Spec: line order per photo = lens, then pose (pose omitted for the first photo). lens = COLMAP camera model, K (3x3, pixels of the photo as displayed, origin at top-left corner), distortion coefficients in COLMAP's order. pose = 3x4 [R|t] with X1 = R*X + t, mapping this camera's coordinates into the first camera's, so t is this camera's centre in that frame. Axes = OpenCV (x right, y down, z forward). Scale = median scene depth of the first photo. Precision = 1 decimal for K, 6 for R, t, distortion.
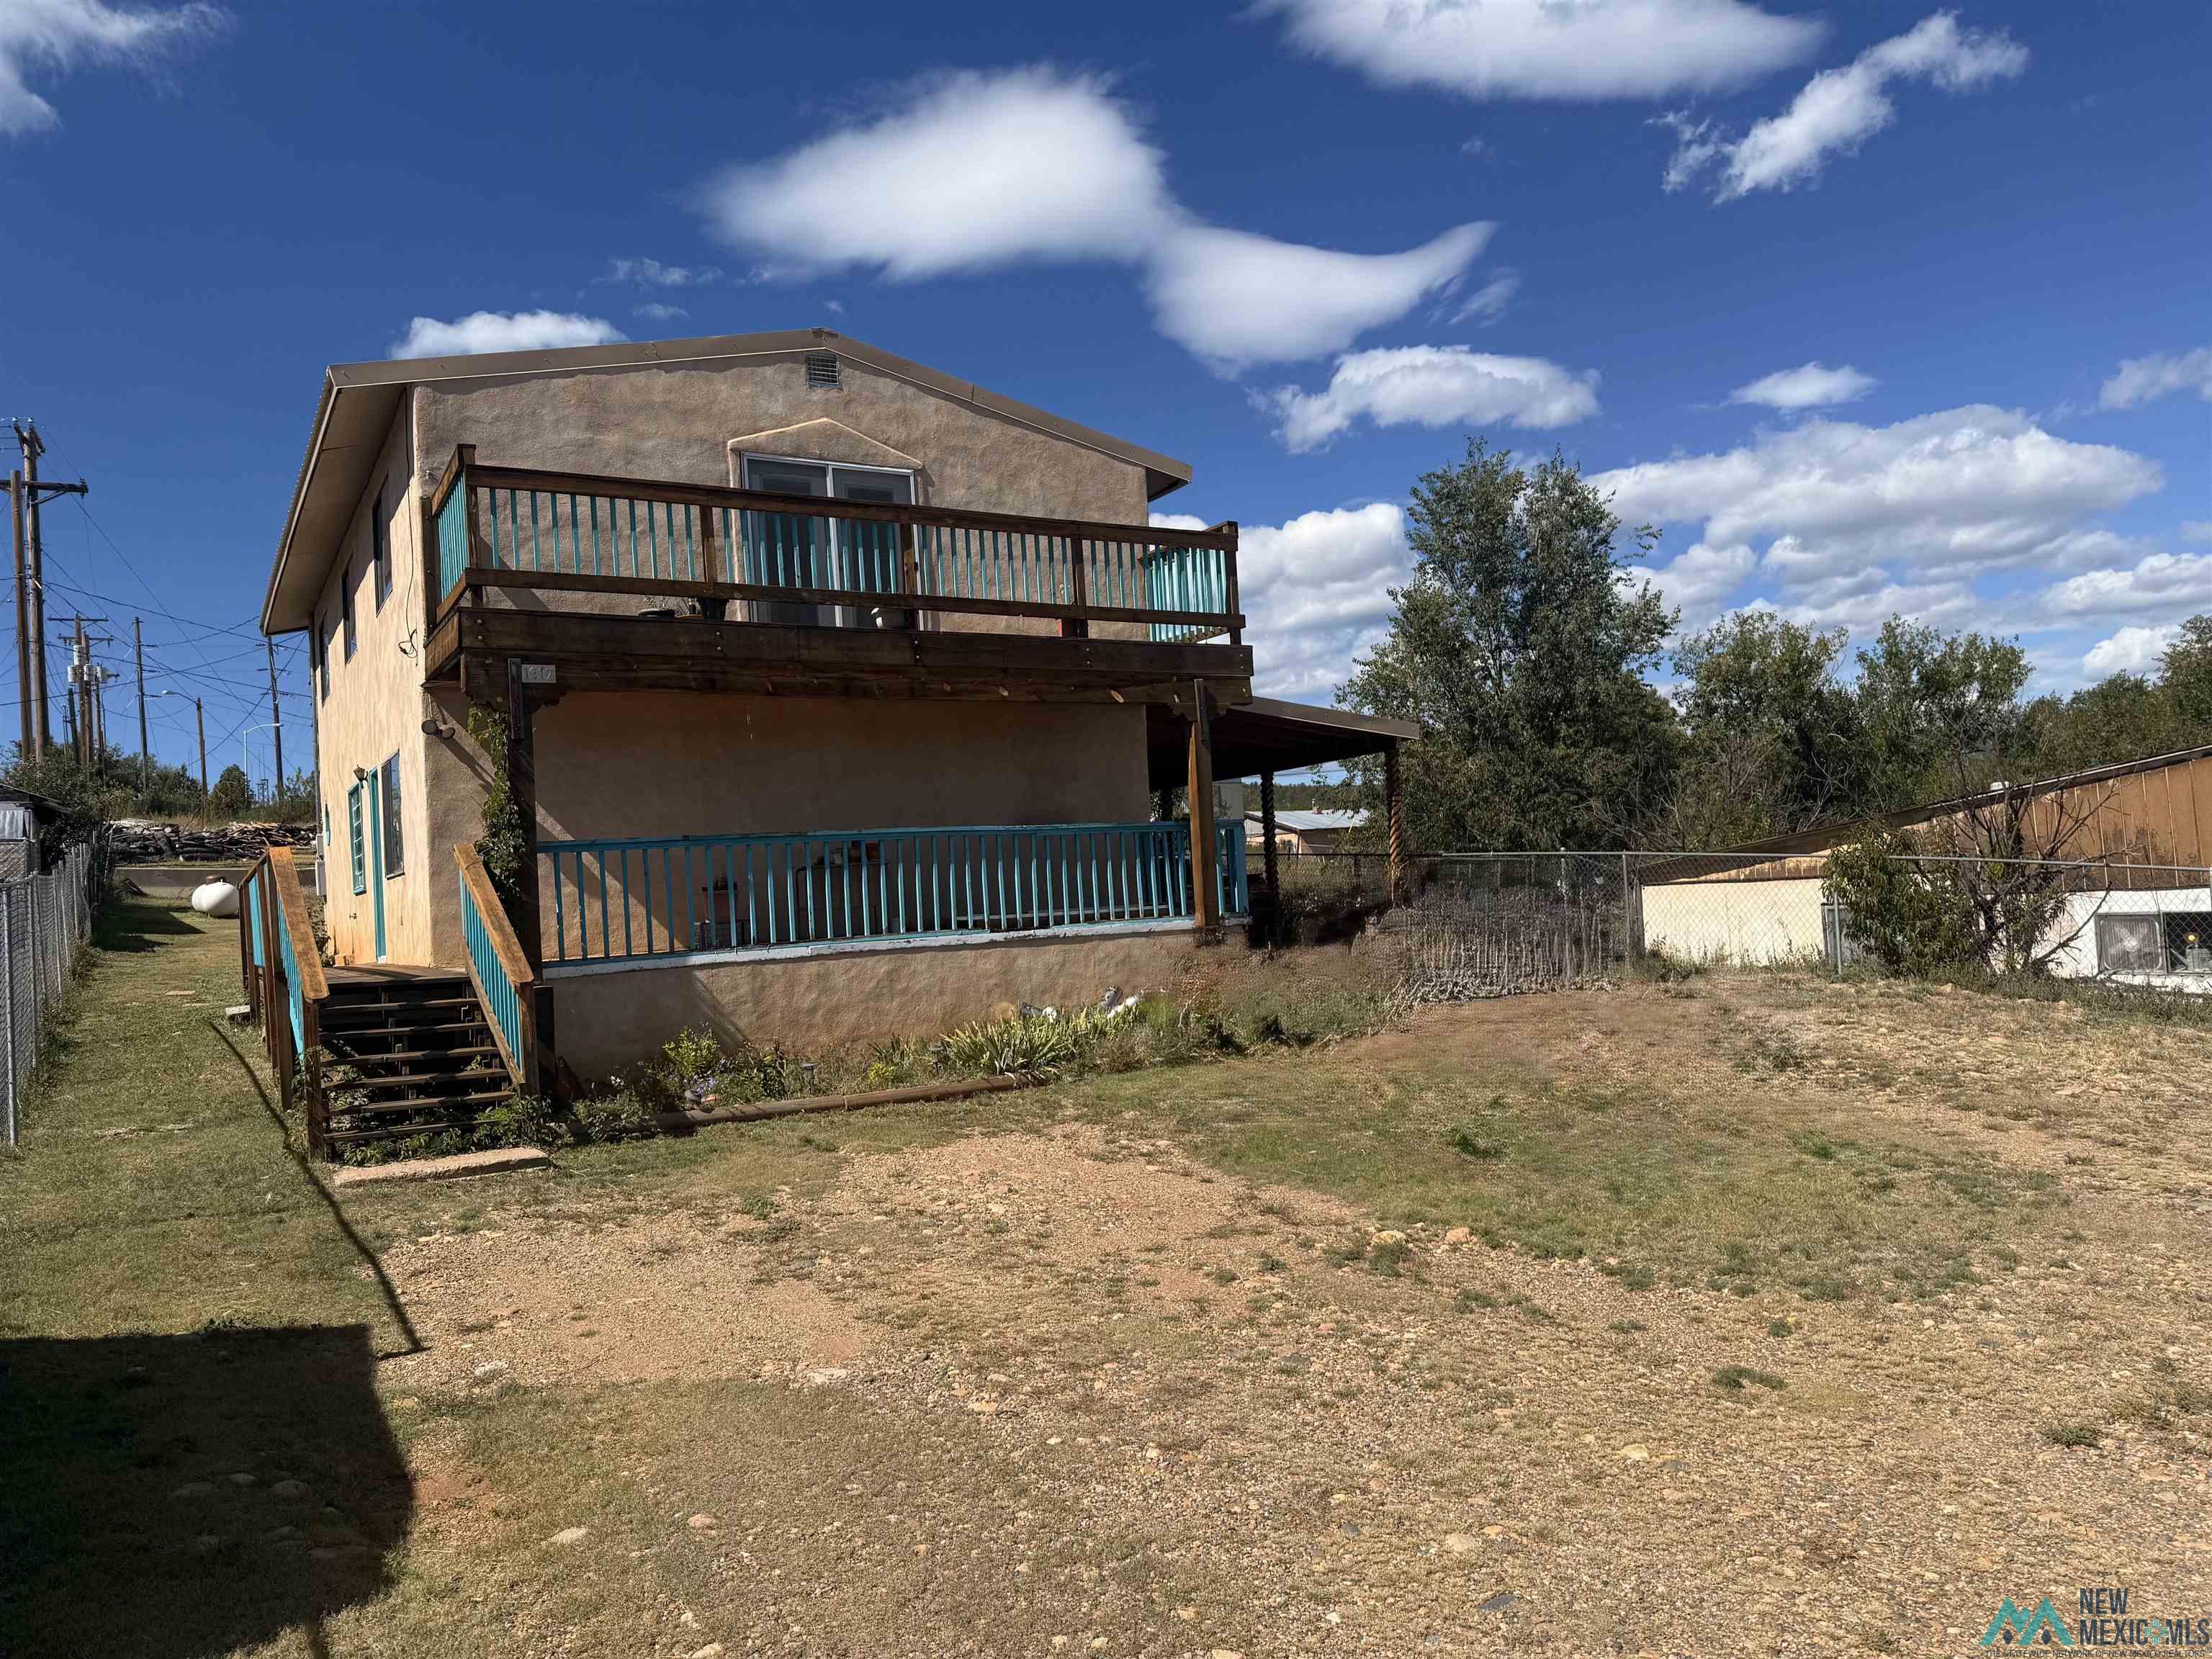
lens RADIAL K [[1544.4, 0, 1106.0], [0, 1544.4, 829.5], [0, 0, 1]] dist [0.109991, -0.167797]
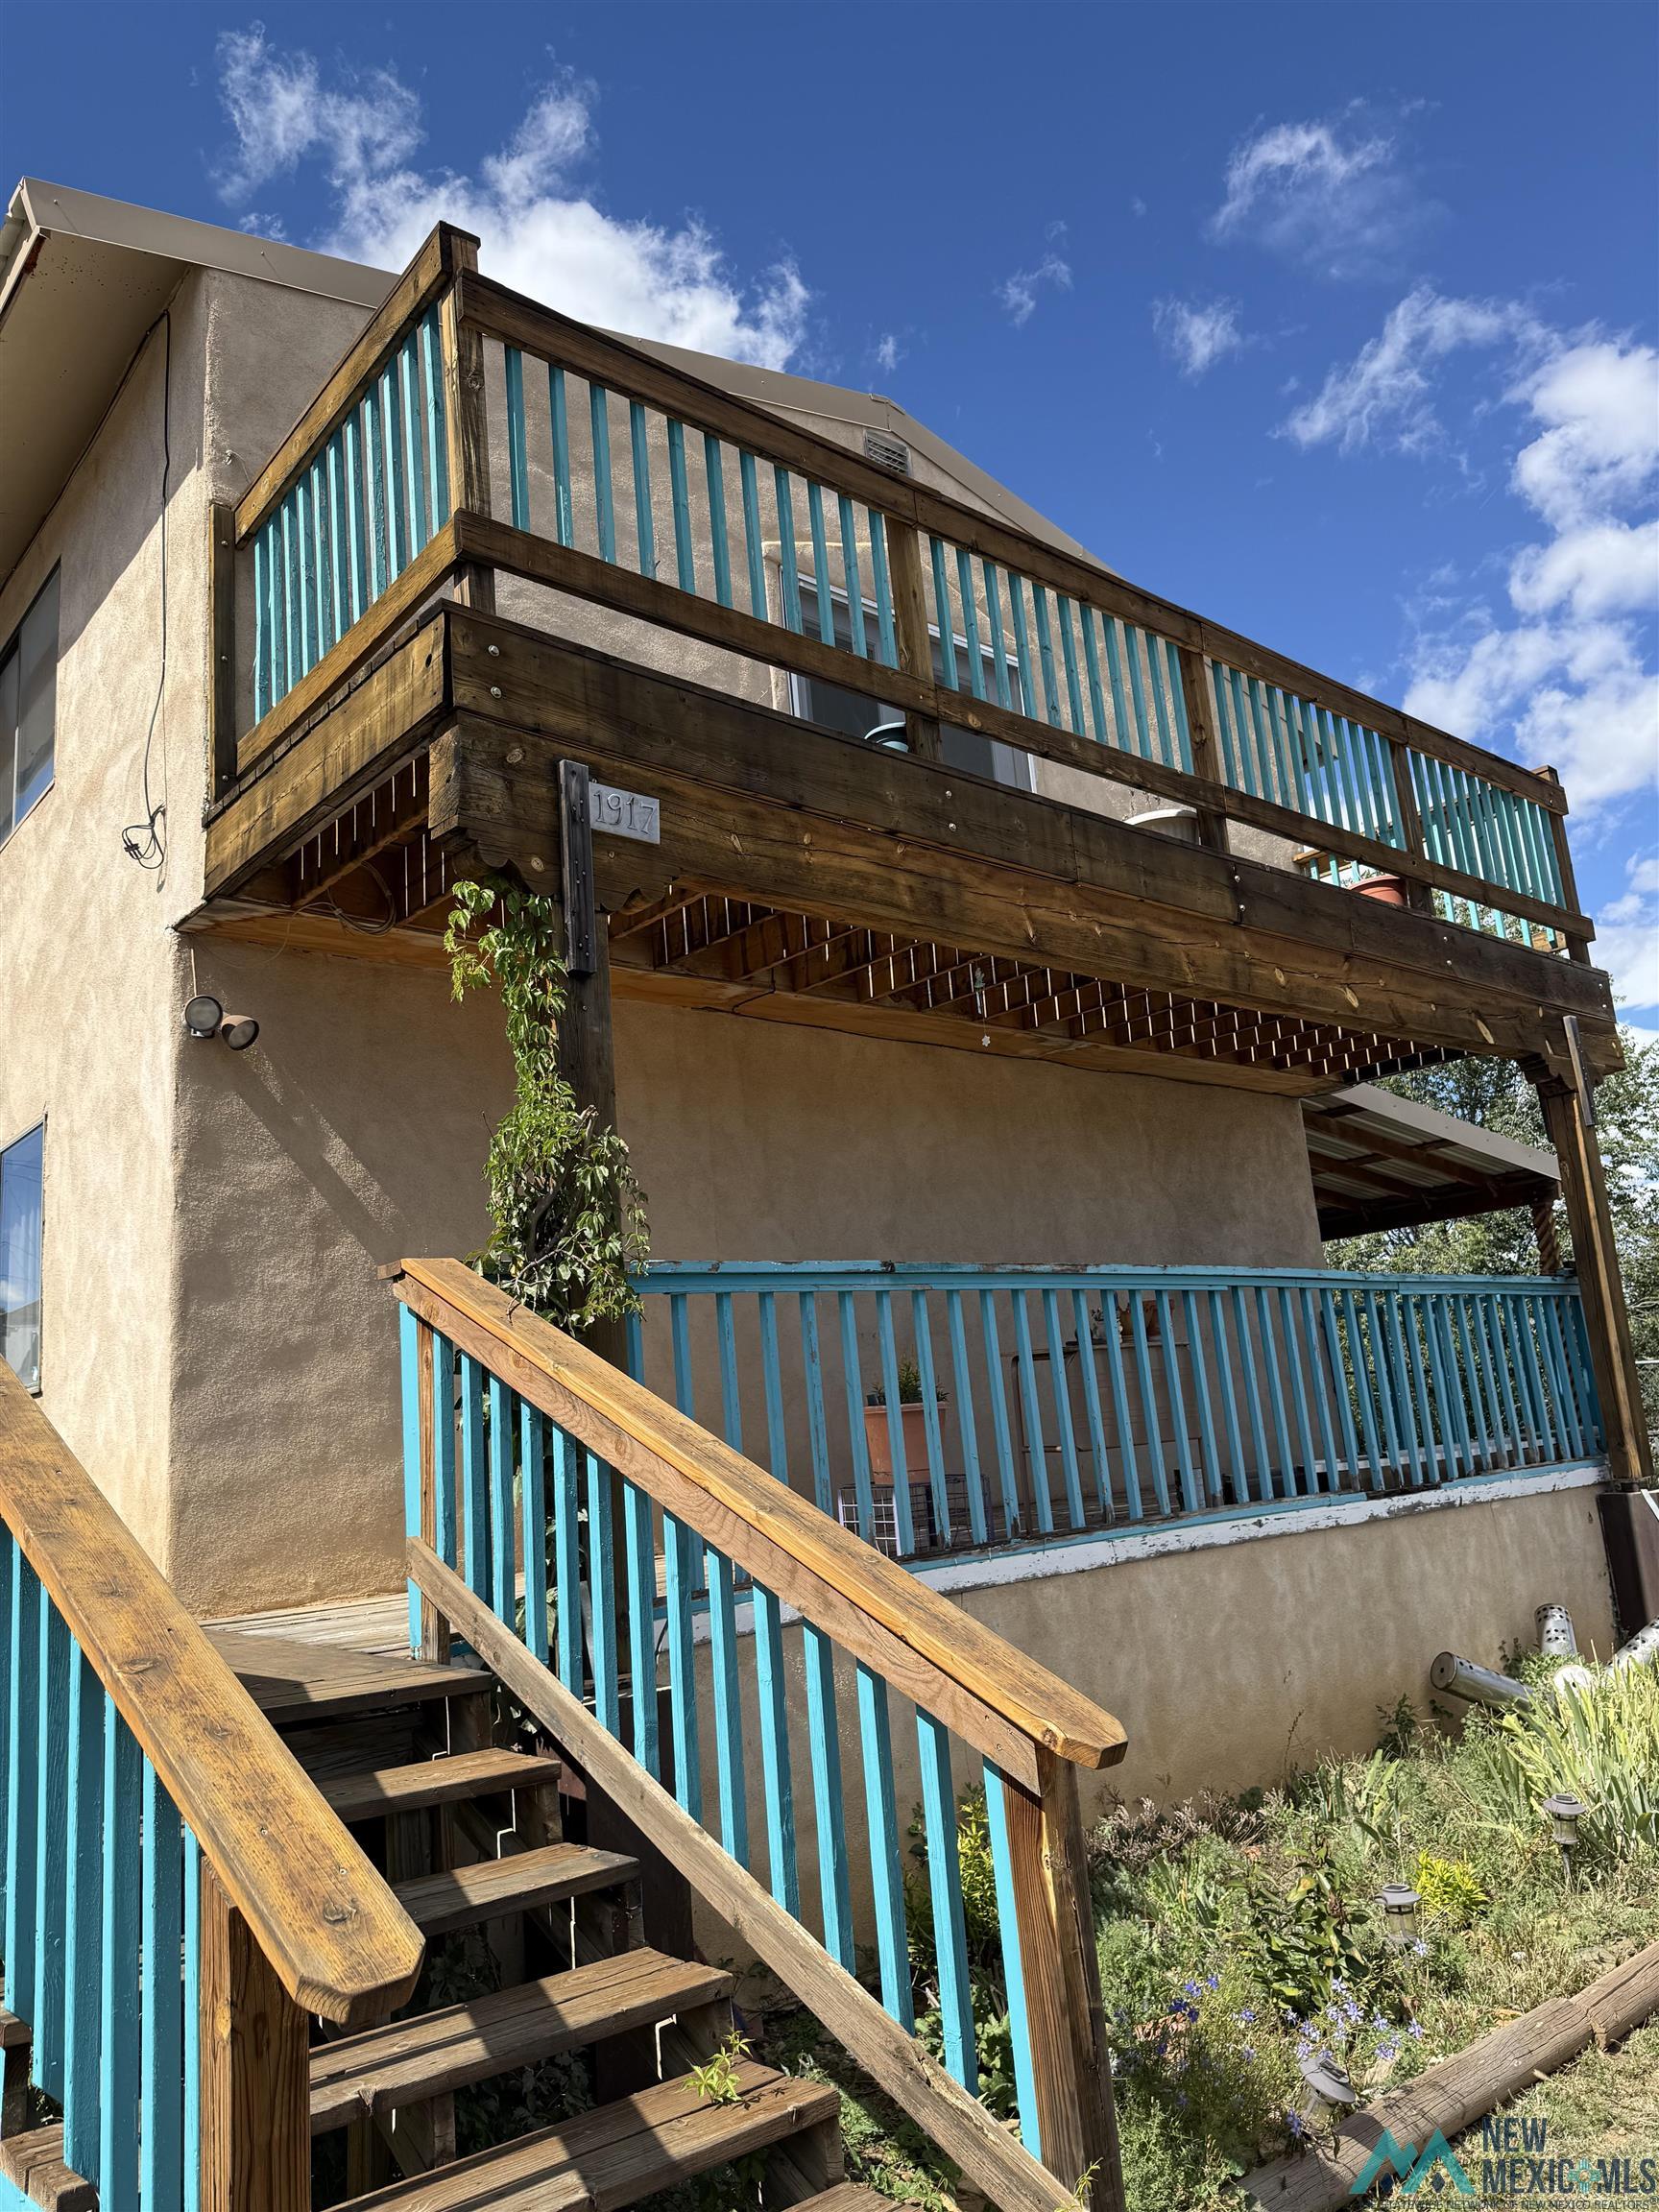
lens RADIAL K [[1544.4, 0, 820.6], [0, 1544.4, 1081.4], [0, 0, 1]] dist [0.109991, -0.167797]
pose [[0.984878, 0.014259, 0.172660, -0.341083], [0.019823, 0.980788, -0.194069, 0.033246], [-0.172110, 0.194557, 0.965674, 0.579256]]
